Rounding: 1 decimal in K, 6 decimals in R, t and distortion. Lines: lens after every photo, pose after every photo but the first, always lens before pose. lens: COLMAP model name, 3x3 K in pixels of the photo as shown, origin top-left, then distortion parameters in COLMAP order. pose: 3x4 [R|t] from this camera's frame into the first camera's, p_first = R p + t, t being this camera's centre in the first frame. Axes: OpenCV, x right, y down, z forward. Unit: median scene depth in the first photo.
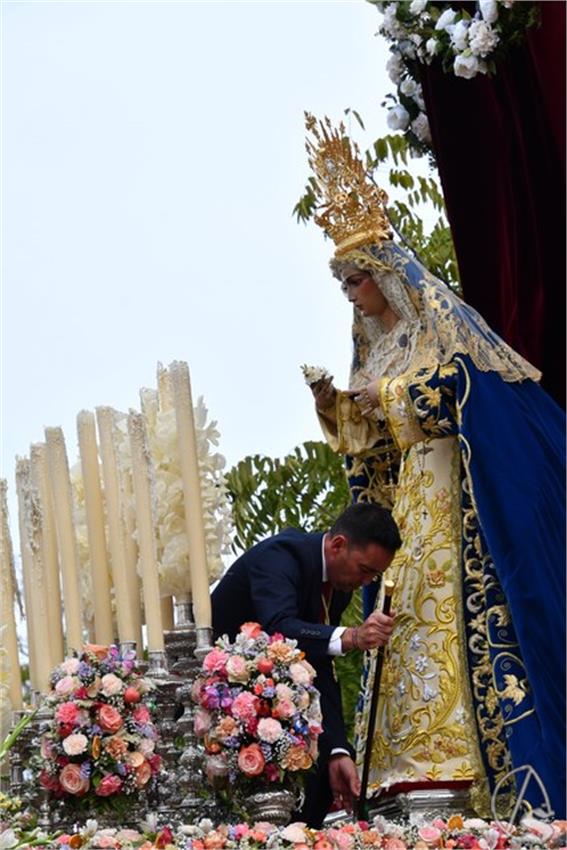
lens RADIAL K [[2867.6, 0, 284.1], [0, 2867.6, 497.9], [0, 0, 1]] dist [1.145631, 0.303298]
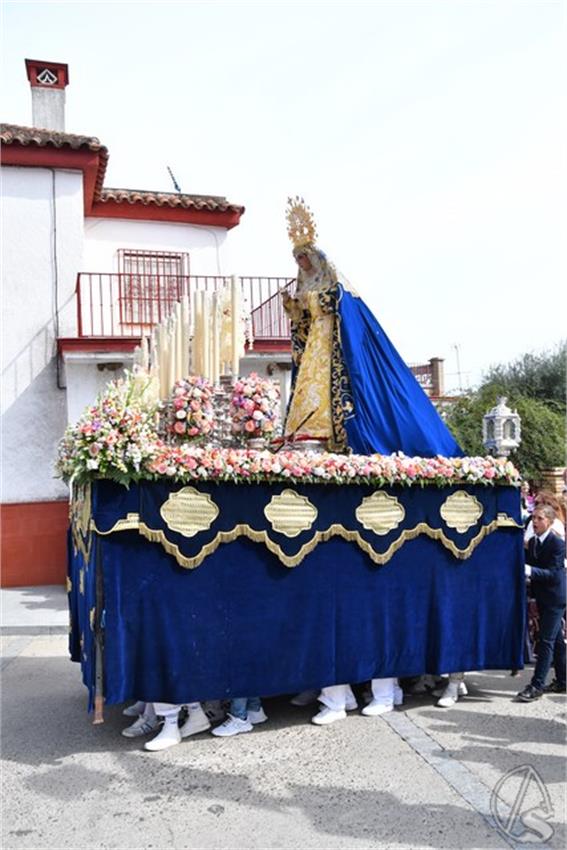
lens RADIAL K [[638.8, 0, 281.6], [0, 638.8, 442.6], [0, 0, 1]] dist [-0.113096, 0.001133]
pose [[0.995763, 0.081979, 0.041656, -0.005426], [-0.086733, 0.987804, 0.129306, 0.026614], [-0.030548, -0.132371, 0.990729, 0.397713]]
